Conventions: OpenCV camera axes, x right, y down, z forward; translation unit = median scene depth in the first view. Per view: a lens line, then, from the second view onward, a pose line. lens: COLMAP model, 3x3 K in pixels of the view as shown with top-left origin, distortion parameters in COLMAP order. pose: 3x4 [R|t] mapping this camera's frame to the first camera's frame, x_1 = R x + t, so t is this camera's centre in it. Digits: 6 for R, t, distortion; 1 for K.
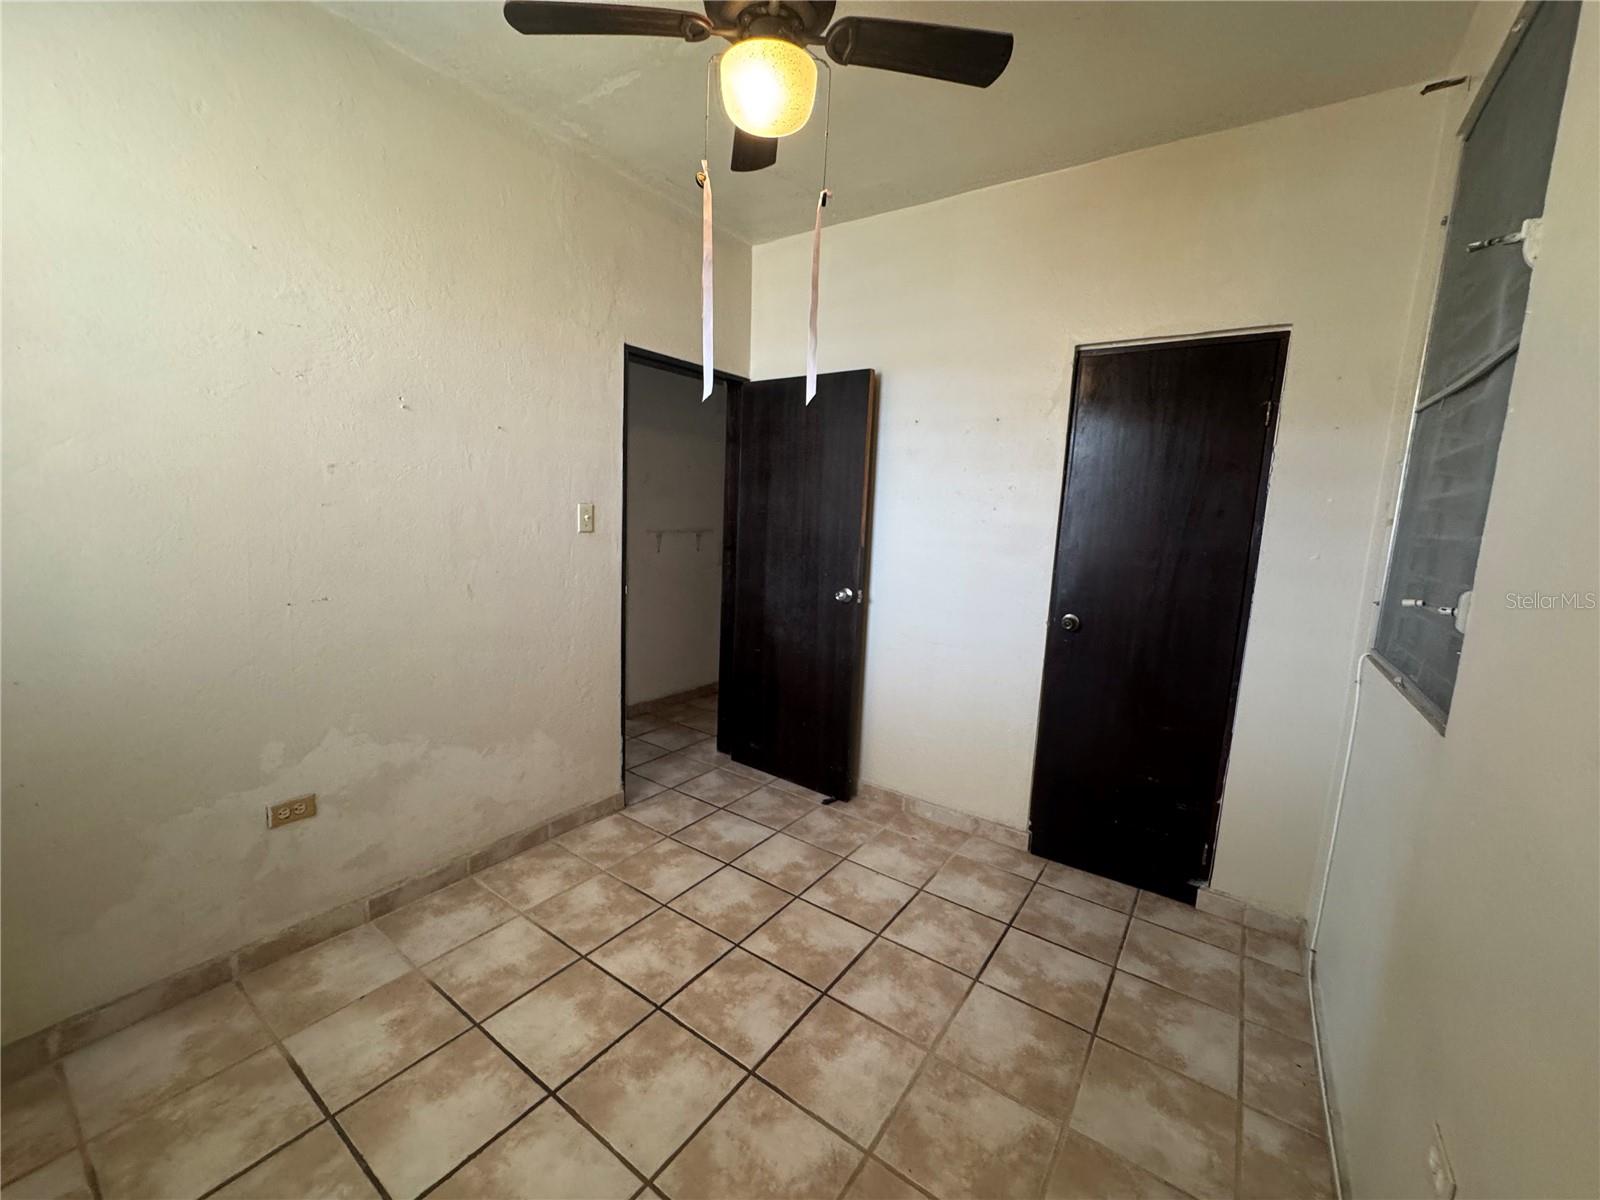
lens RADIAL K [[641.5, 0, 797.1], [0, 641.5, 600.0], [0, 0, 1]] dist [-0.001703, -0.001057]
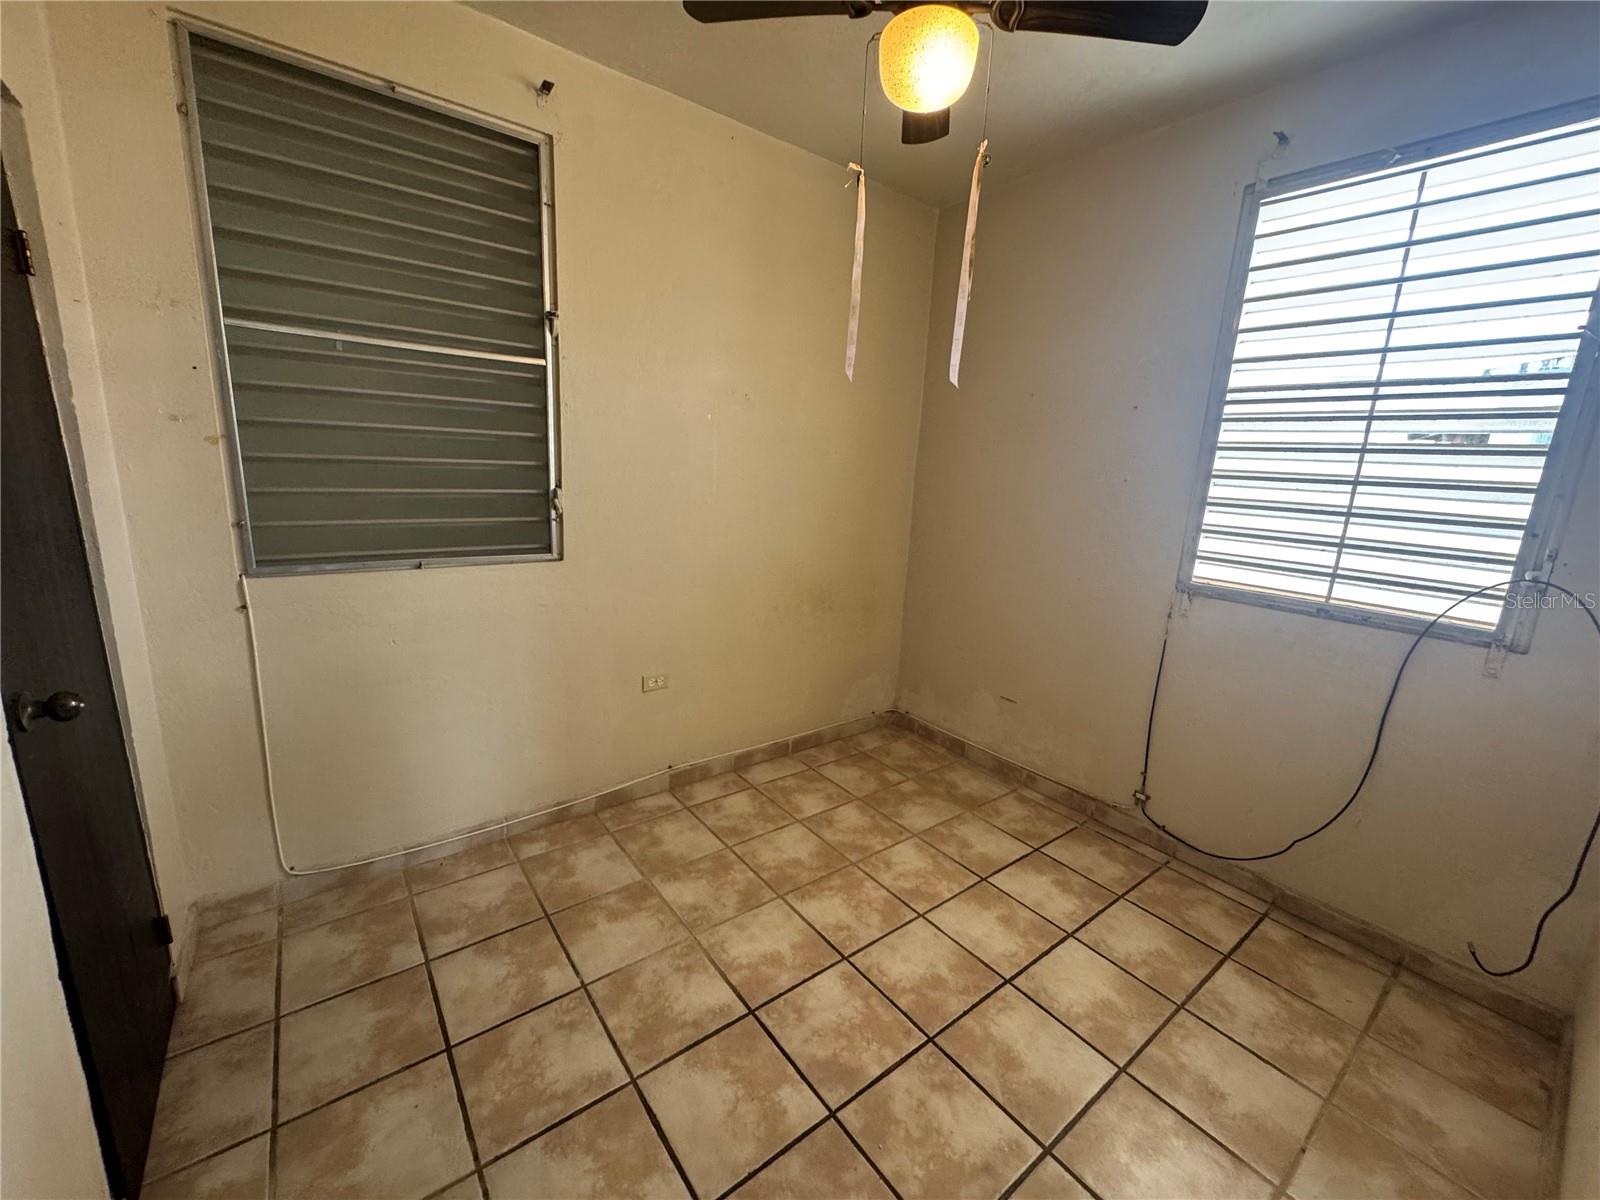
lens RADIAL K [[641.5, 0, 794.6], [0, 641.5, 599.1], [0, 0, 1]] dist [-0.001703, -0.001057]
pose [[-0.949948, -0.151796, 0.273052, -0.189294], [-0.047472, 0.934009, 0.354082, -0.285958], [-0.308781, 0.323398, -0.894465, 1.721931]]
